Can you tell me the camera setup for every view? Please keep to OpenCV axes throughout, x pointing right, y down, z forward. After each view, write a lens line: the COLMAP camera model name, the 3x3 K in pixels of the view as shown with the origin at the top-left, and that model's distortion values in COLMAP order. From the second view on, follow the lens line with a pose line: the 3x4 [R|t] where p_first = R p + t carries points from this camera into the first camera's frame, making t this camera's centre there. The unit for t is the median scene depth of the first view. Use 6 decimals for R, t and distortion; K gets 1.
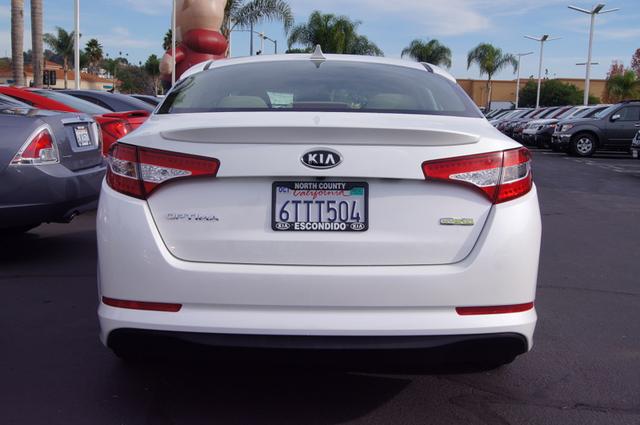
lens RADIAL K [[771.8, 0, 320.0], [0, 771.8, 212.5], [0, 0, 1]] dist [-0.070979, 0.022307]
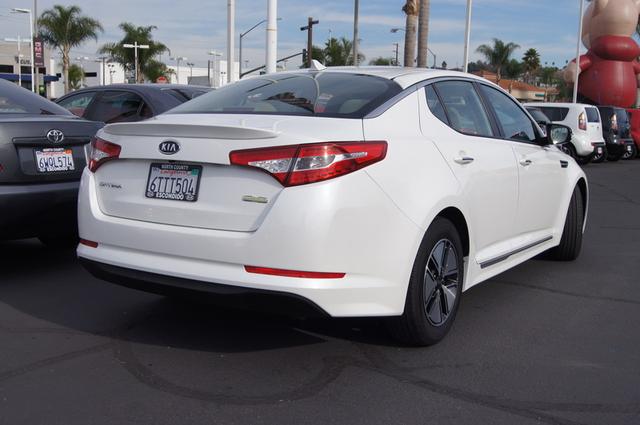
lens RADIAL K [[771.8, 0, 320.0], [0, 771.8, 212.5], [0, 0, 1]] dist [-0.070979, 0.022307]
pose [[0.832908, 0.068723, -0.549127, 0.970326], [-0.074767, 0.997136, 0.011386, 0.011346], [0.548337, 0.031573, 0.835661, -0.004892]]
